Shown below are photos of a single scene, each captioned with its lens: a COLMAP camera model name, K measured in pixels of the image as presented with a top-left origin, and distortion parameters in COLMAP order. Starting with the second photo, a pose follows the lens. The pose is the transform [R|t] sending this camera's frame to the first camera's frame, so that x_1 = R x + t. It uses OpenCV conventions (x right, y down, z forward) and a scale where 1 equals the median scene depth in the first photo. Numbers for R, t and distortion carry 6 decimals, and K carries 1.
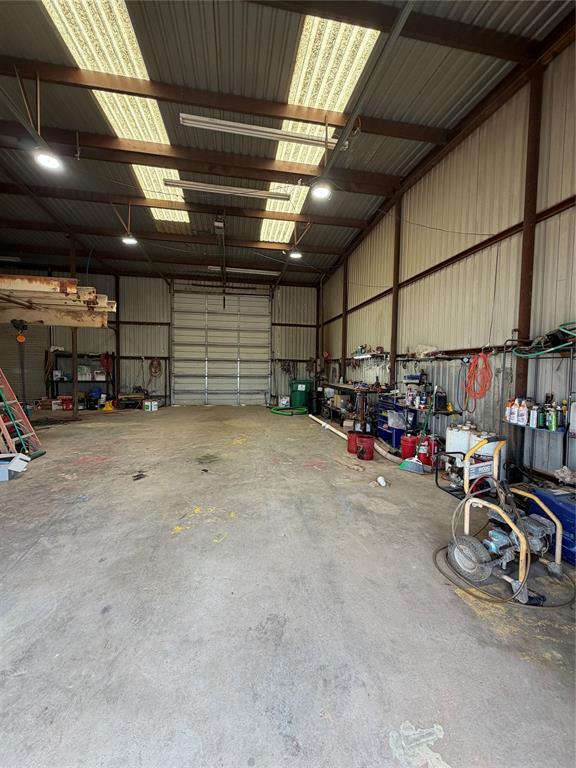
lens RADIAL K [[305.8, 0, 288.0], [0, 305.8, 384.0], [0, 0, 1]] dist [-0.000334, -0.000071]
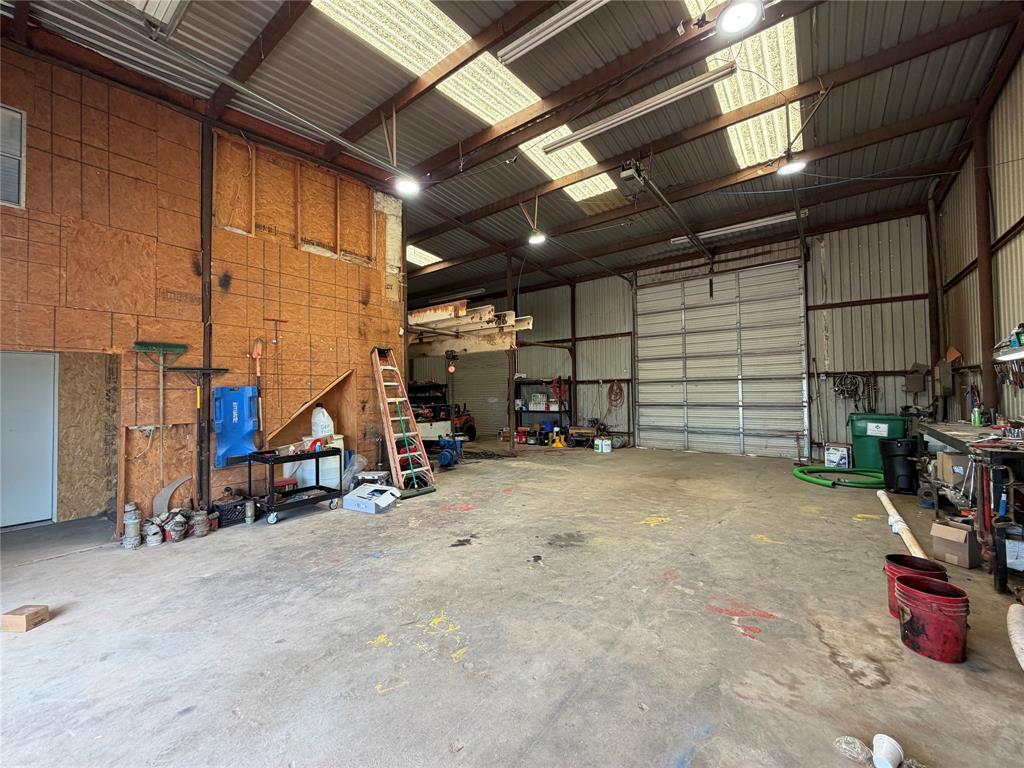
lens RADIAL K [[407.8, 0, 512.0], [0, 407.8, 384.0], [0, 0, 1]] dist [-0.000334, -0.000071]
pose [[0.666815, -0.039397, -0.744181, 0.154745], [-0.014581, 0.997721, -0.065885, -0.009769], [0.745081, 0.054784, 0.664721, 0.173273]]
